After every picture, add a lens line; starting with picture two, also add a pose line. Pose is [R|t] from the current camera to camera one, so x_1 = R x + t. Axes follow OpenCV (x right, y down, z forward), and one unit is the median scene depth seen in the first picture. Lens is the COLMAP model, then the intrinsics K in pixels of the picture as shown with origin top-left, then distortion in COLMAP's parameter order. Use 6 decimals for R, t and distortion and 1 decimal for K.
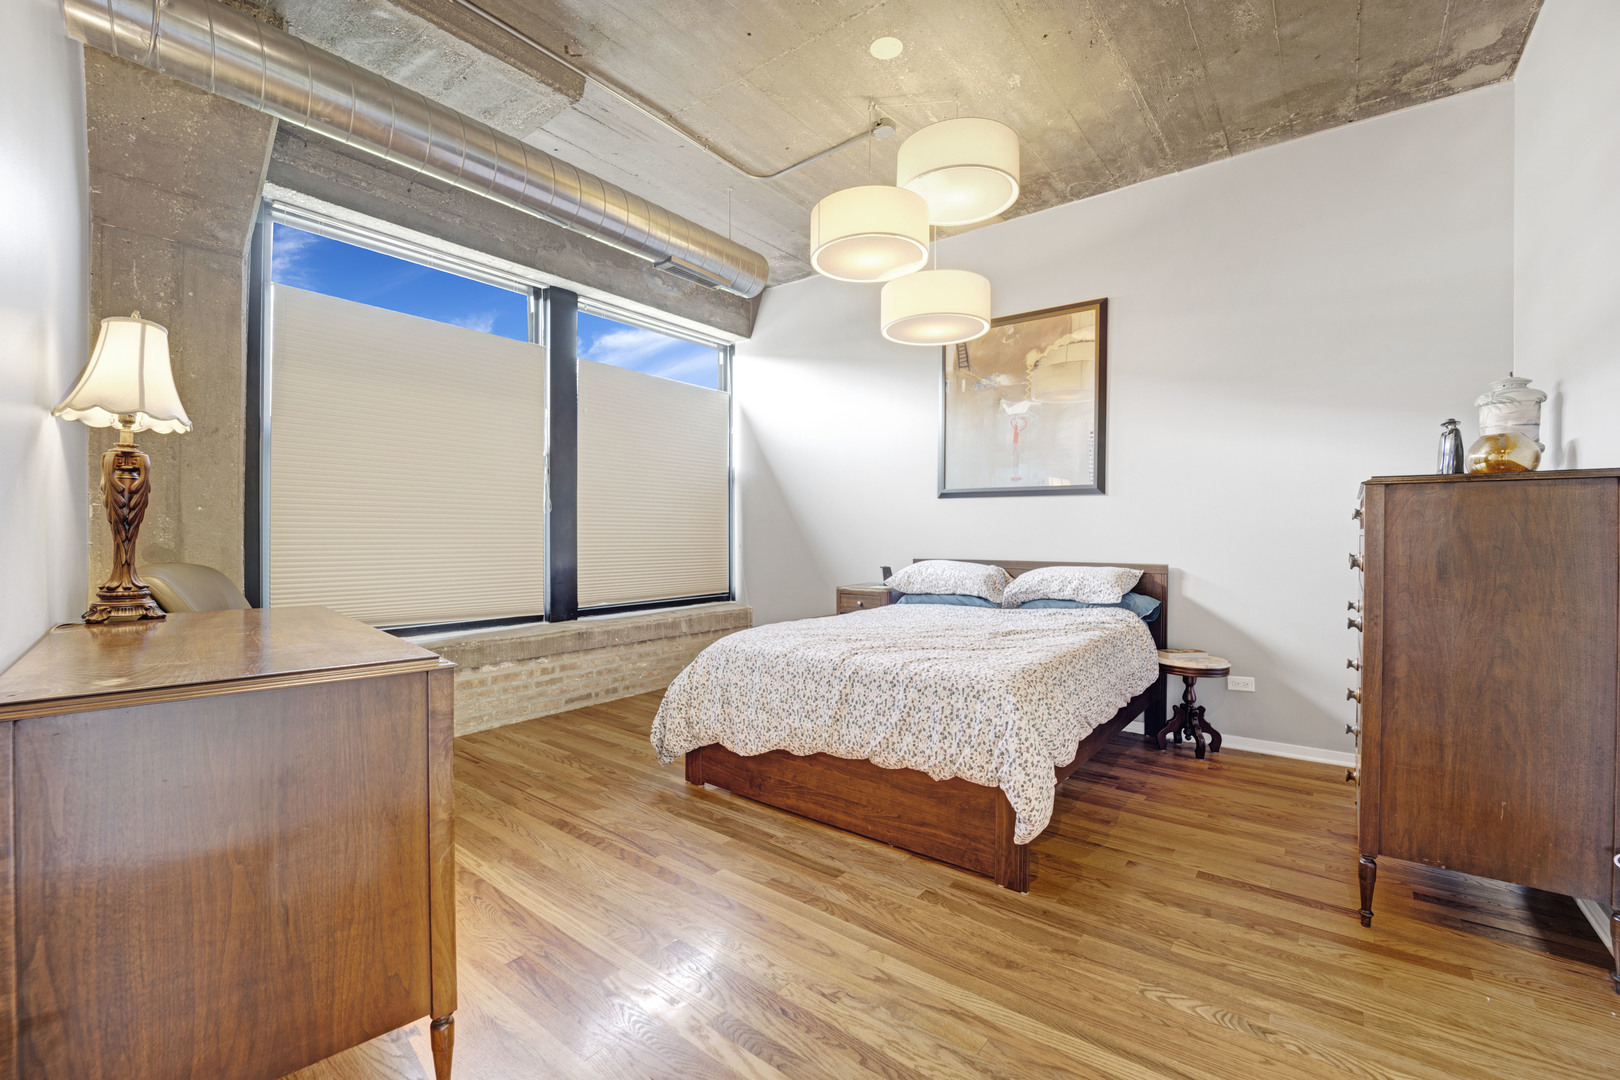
lens RADIAL K [[680.6, 0, 803.3], [0, 680.6, 538.2], [0, 0, 1]] dist [-0.022110, 0.000473]
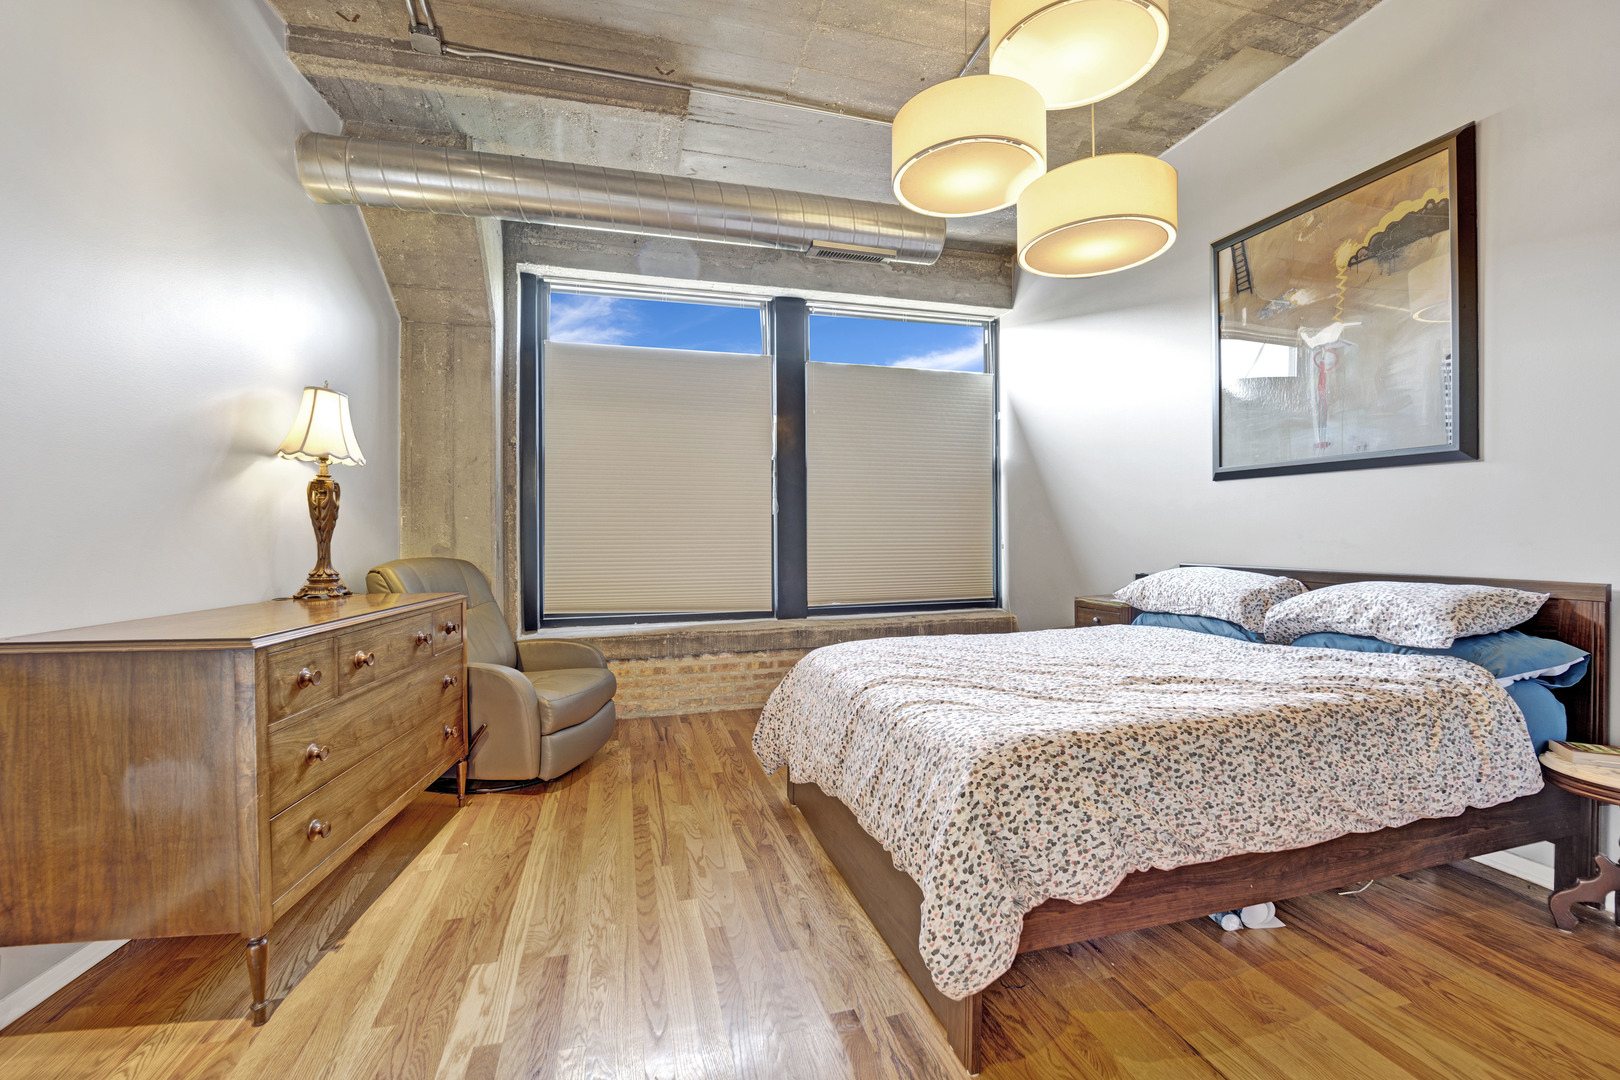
lens RADIAL K [[680.6, 0, 811.0], [0, 680.6, 538.7], [0, 0, 1]] dist [-0.022110, 0.000473]
pose [[0.809491, -0.003003, -0.587125, 0.321369], [0.004284, 0.999991, 0.000792, 0.000069], [0.587117, -0.003156, 0.809496, 0.205669]]
